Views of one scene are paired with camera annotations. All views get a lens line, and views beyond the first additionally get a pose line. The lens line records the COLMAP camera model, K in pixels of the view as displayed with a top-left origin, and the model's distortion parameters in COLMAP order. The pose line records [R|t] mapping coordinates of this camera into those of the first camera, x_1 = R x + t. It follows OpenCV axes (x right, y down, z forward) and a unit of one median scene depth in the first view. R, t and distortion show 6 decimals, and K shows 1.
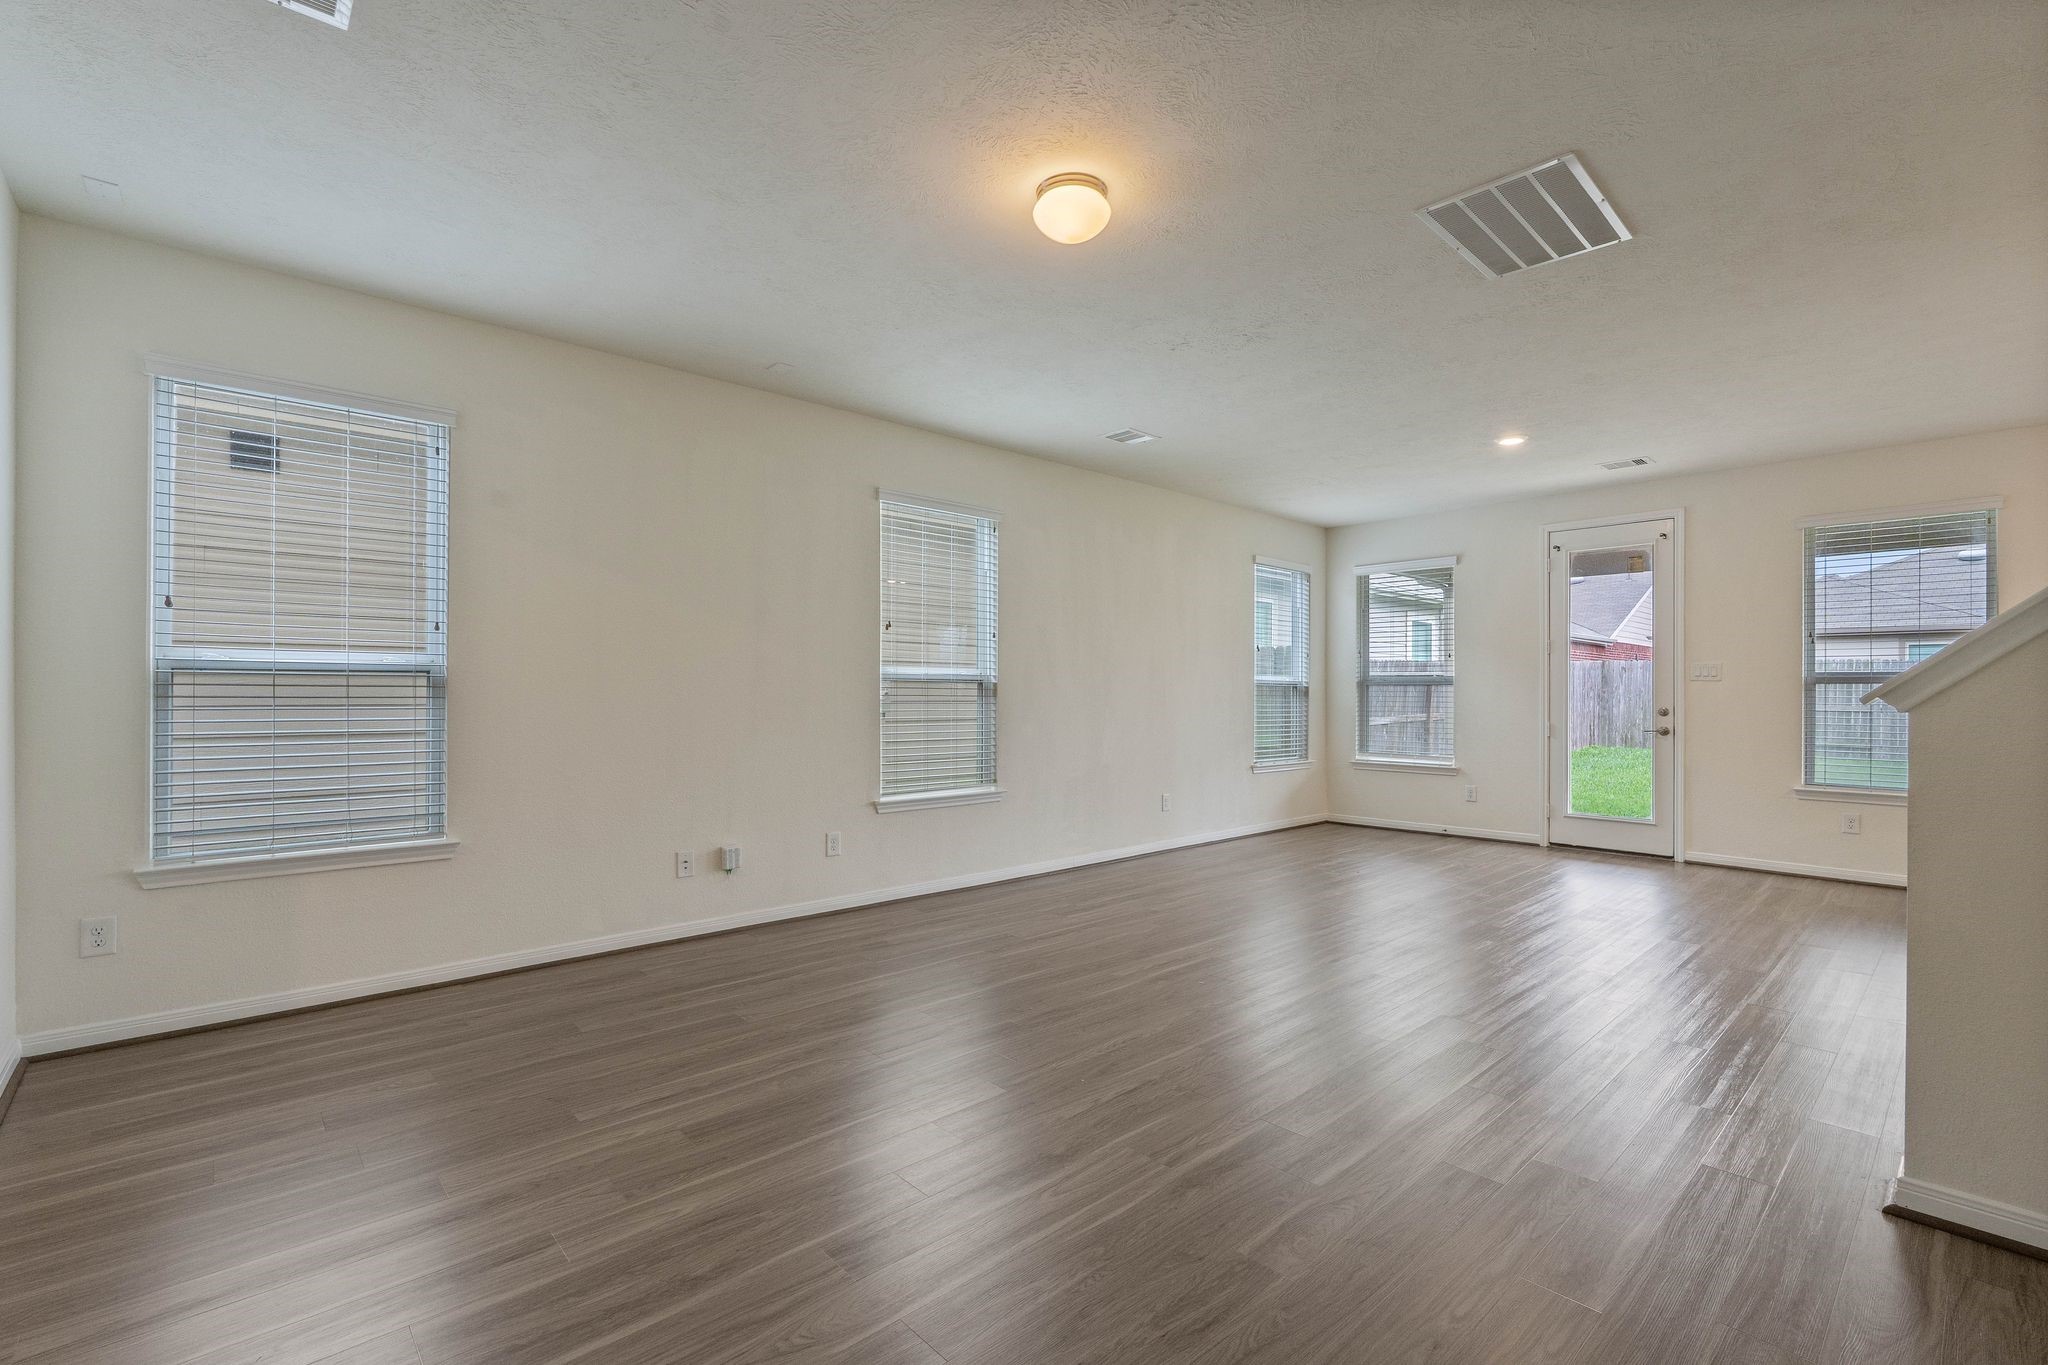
lens RADIAL K [[875.8, 0, 1023.2], [0, 875.8, 691.3], [0, 0, 1]] dist [-0.013348, 0.000088]
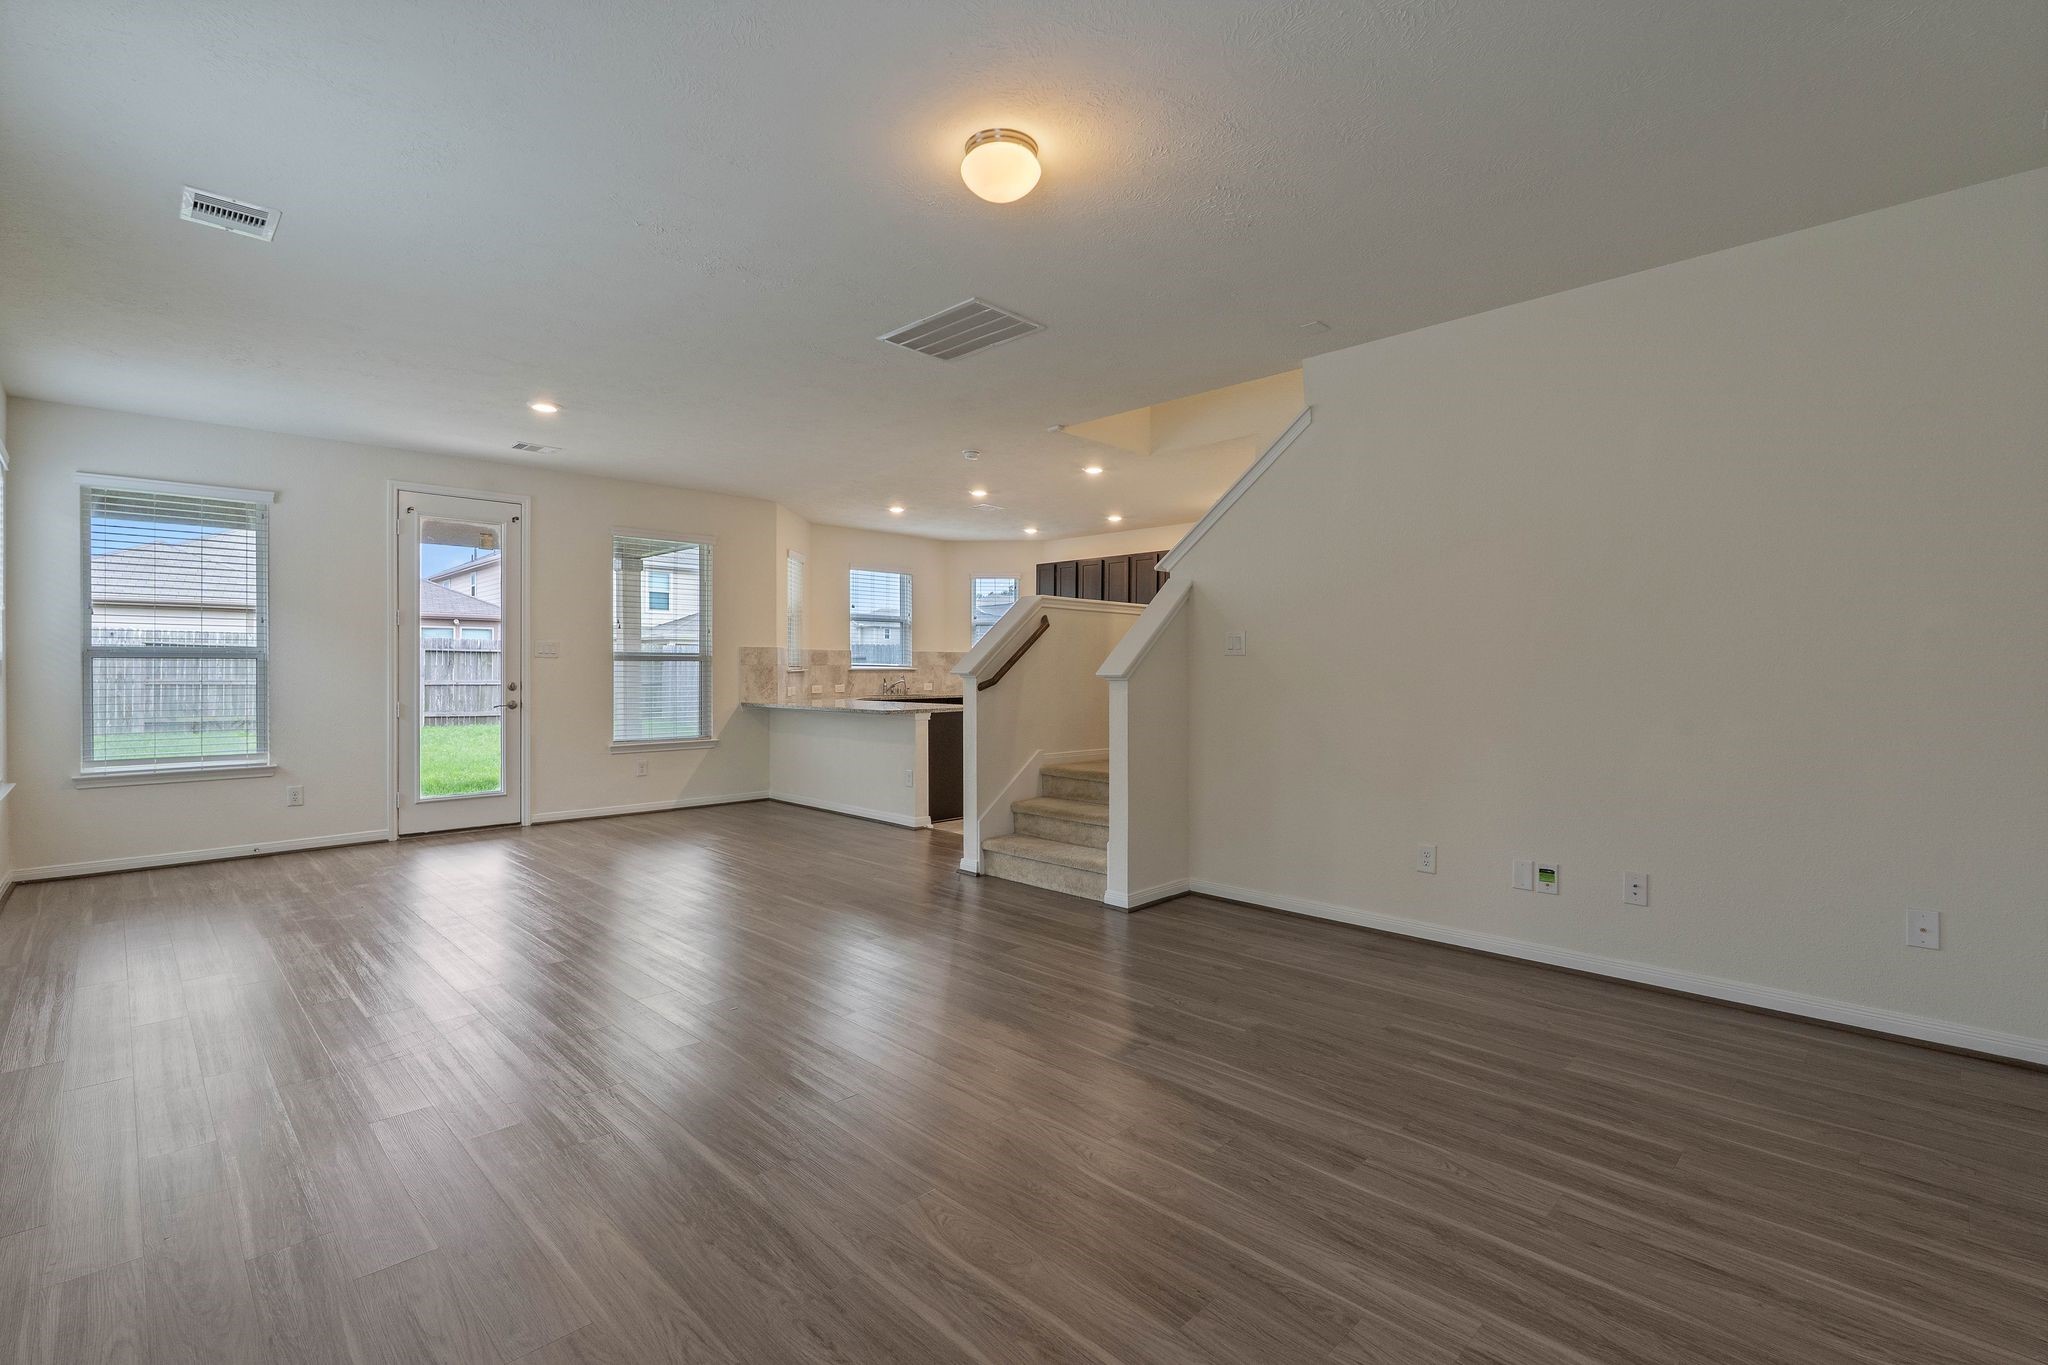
lens RADIAL K [[925.2, 0, 1024.5], [0, 925.2, 684.7], [0, 0, 1]] dist [-0.003713, 0.000307]
pose [[-0.035146, -0.021269, 0.999156, -0.401150], [-0.001160, 0.999774, 0.021241, -0.003251], [-0.999382, -0.000413, -0.035162, 0.420555]]
